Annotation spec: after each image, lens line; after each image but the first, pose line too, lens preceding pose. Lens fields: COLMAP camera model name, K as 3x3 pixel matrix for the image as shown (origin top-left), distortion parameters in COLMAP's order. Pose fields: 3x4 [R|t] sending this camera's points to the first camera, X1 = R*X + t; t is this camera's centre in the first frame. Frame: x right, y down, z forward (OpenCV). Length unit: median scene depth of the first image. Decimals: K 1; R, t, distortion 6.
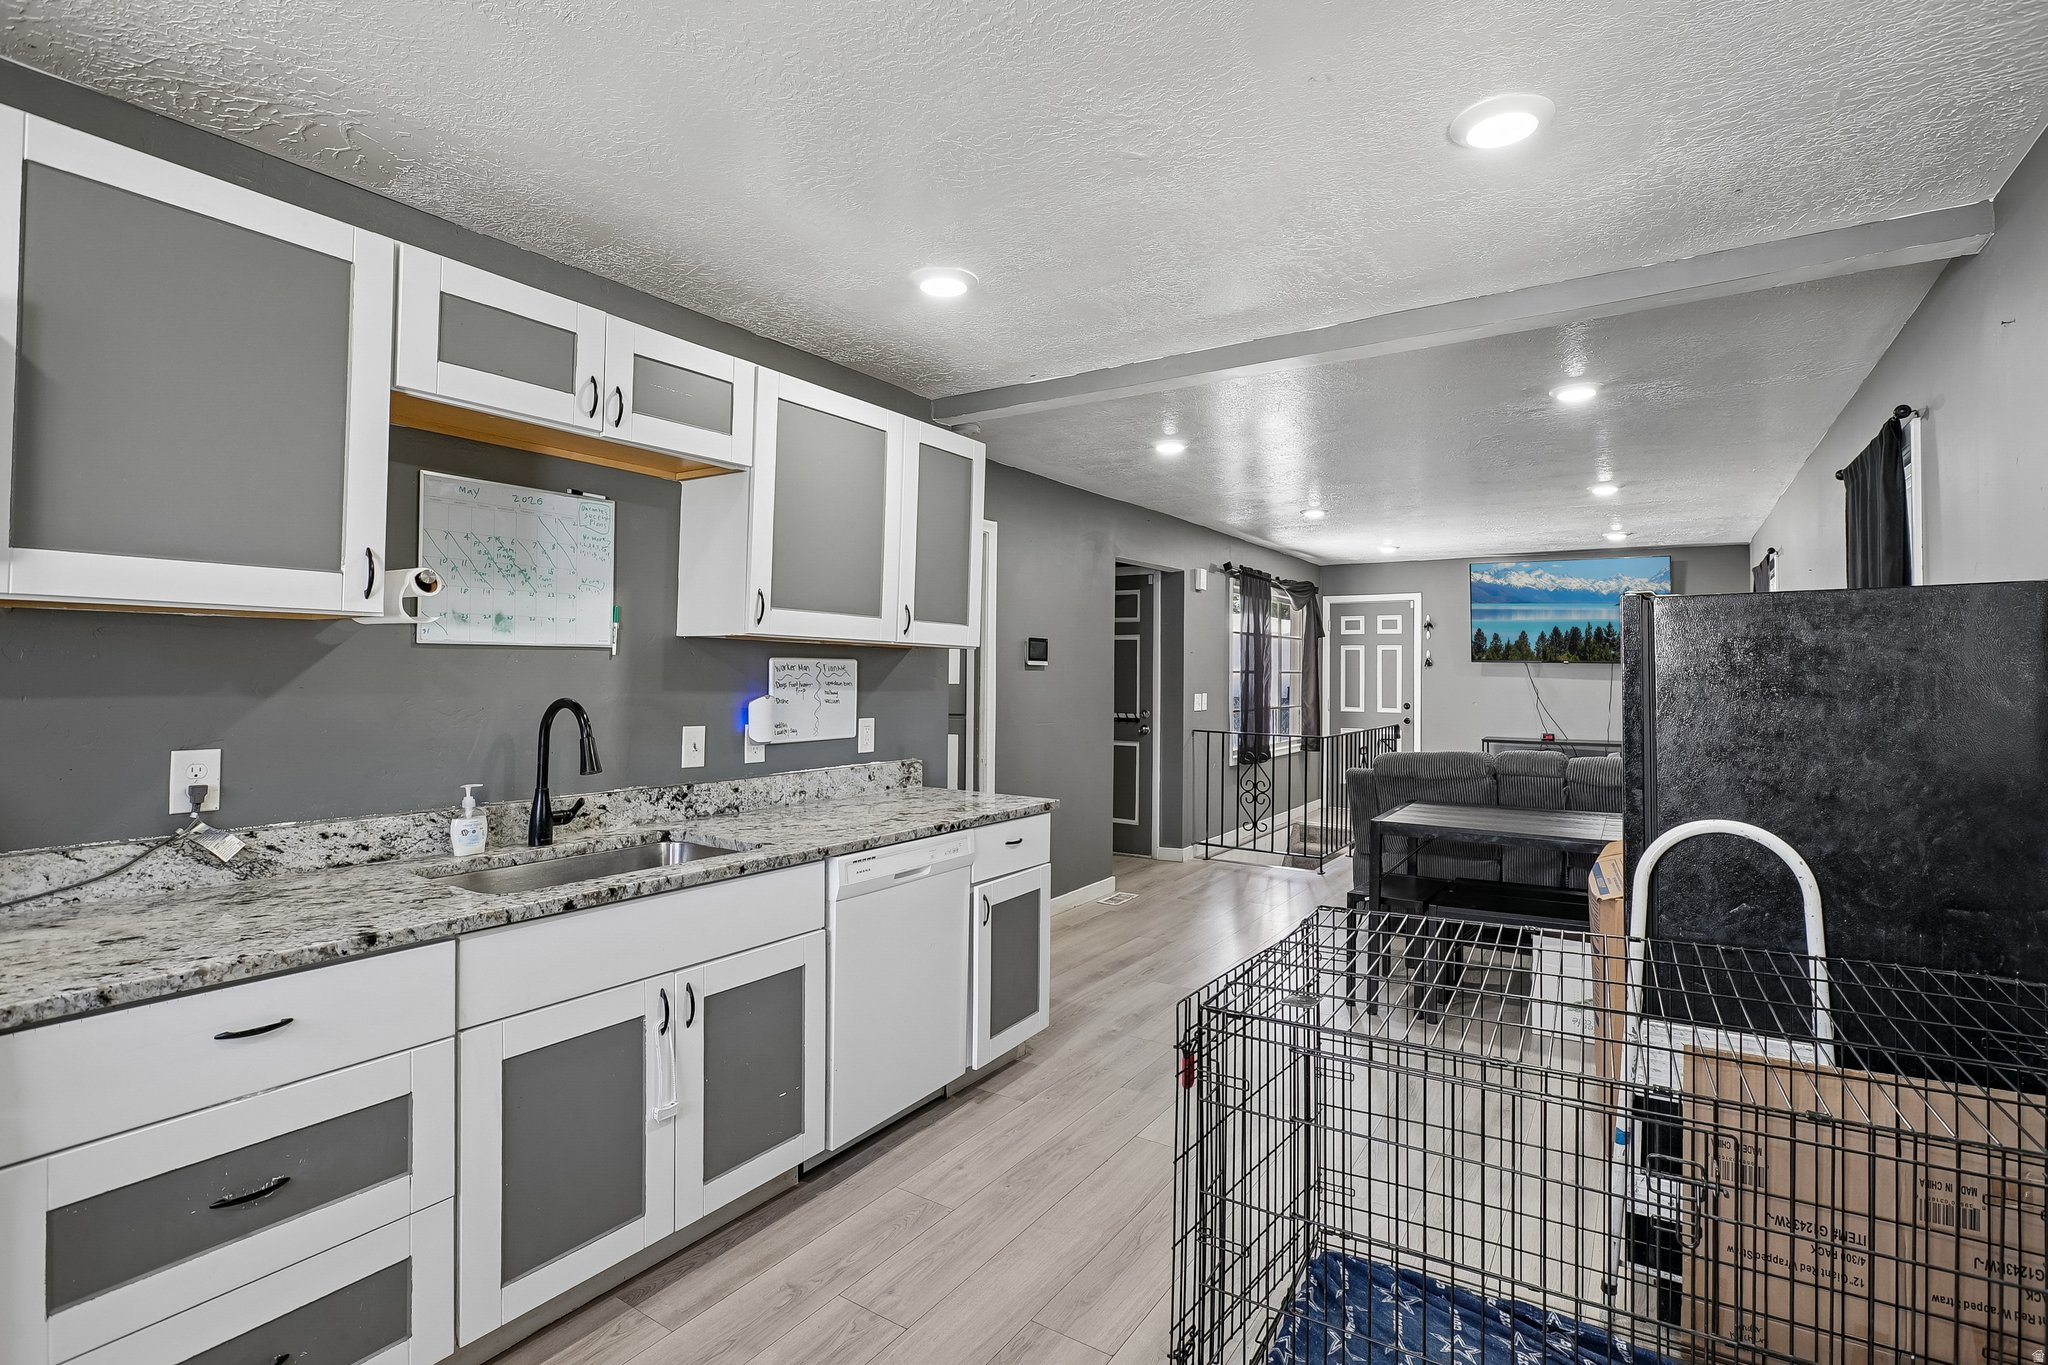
lens RADIAL K [[952.0, 0, 1038.9], [0, 952.0, 665.2], [0, 0, 1]] dist [-0.069652, 0.026182]
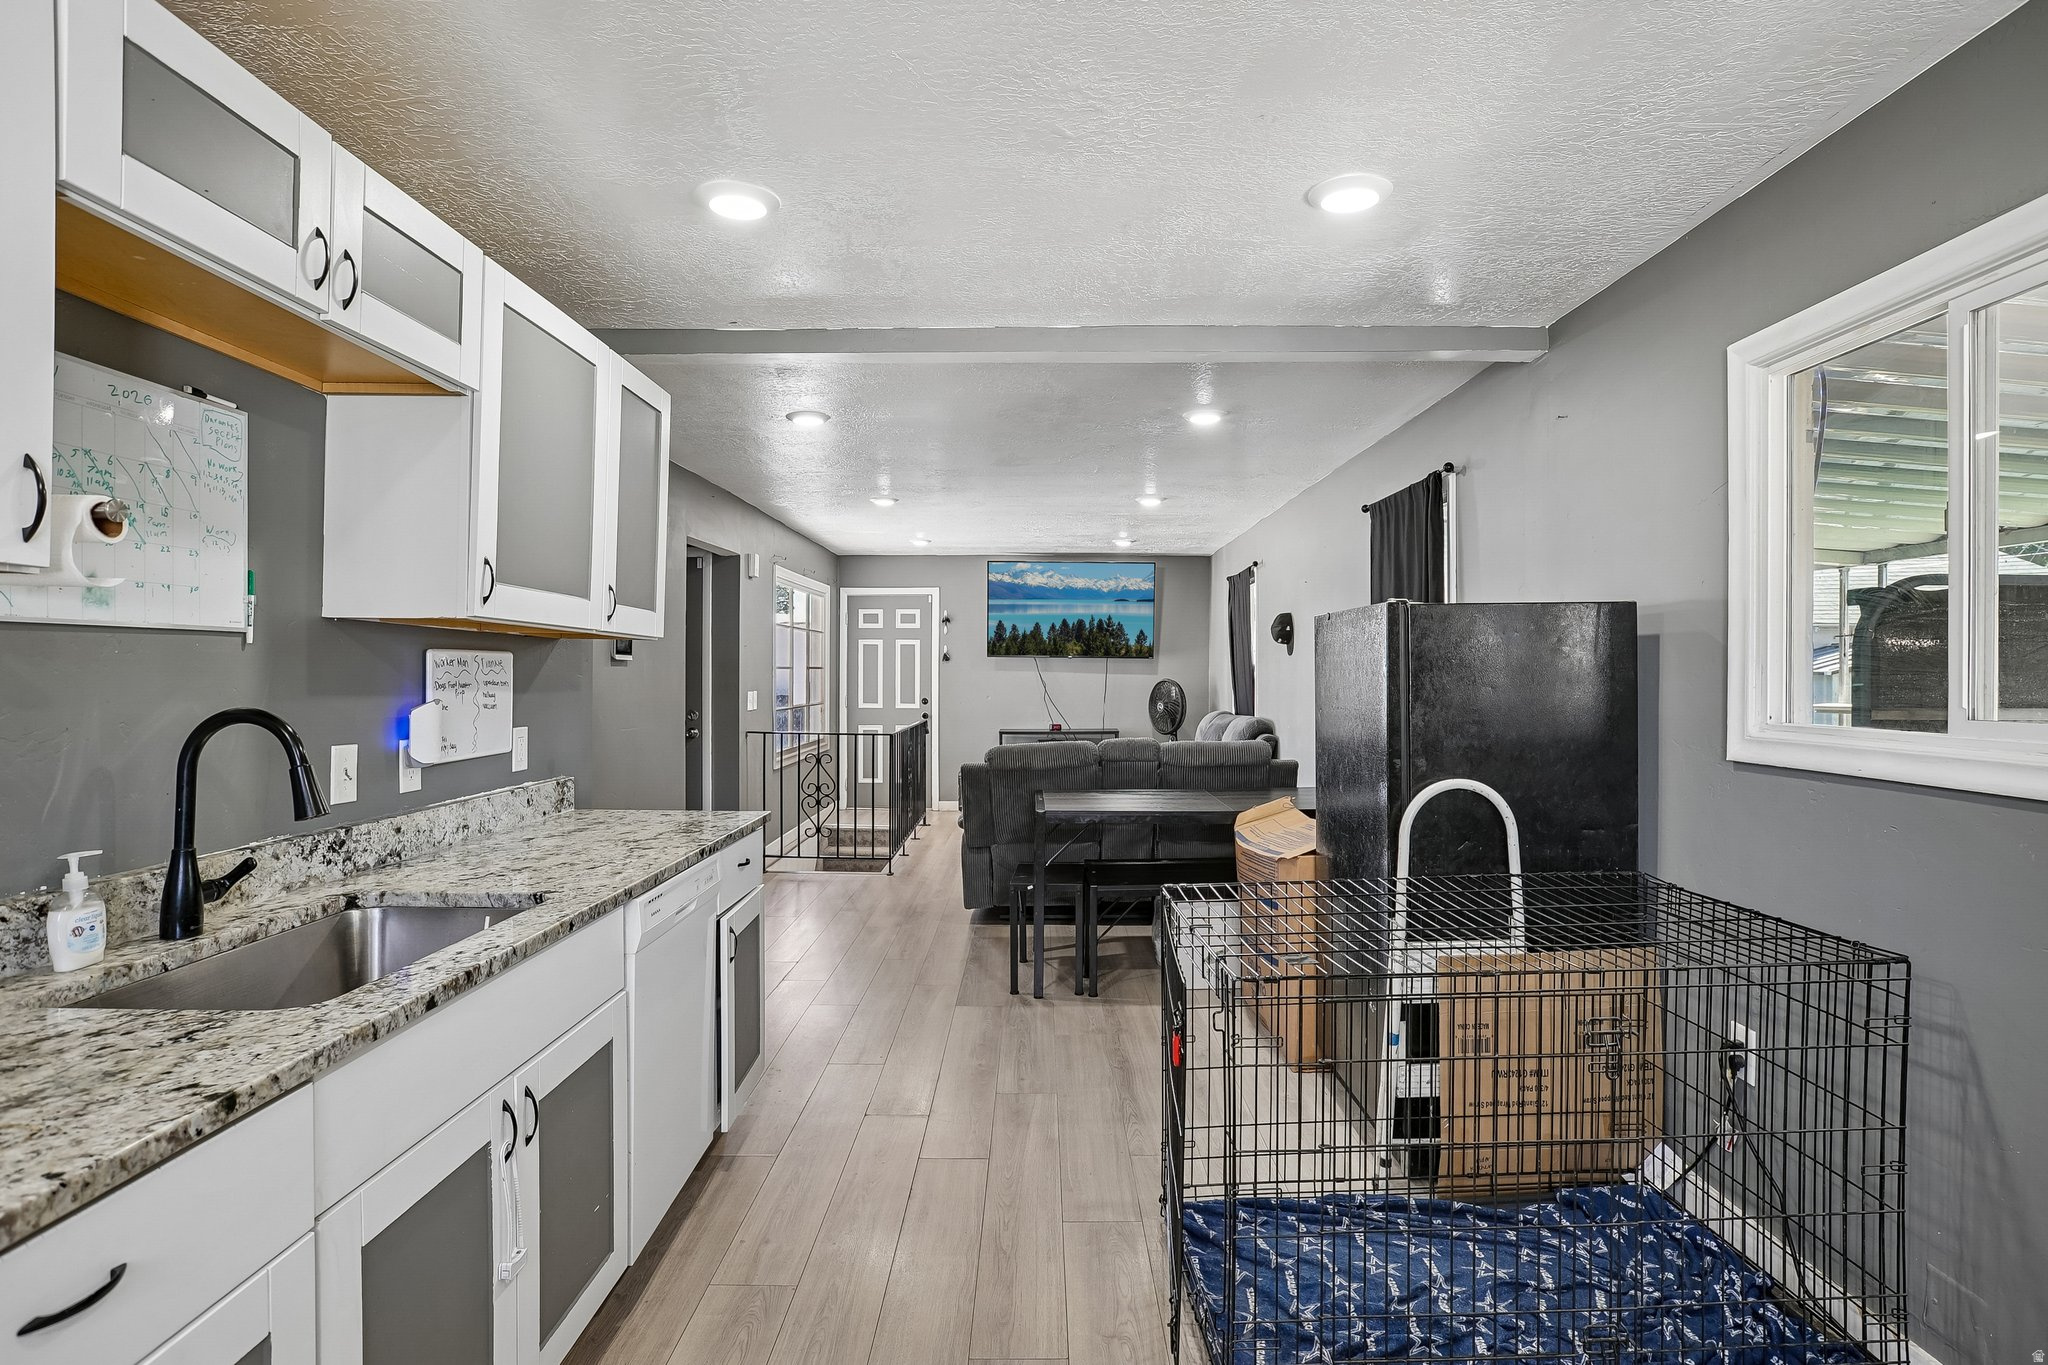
lens RADIAL K [[1036.9, 0, 1024.0], [0, 1036.9, 682.5], [0, 0, 1]] dist [-0.047230, 0.016135]
pose [[0.835420, -0.011168, 0.549498, -0.377373], [-0.000560, 0.999776, 0.021170, 0.001455], [-0.549611, -0.017994, 0.835227, 0.087252]]
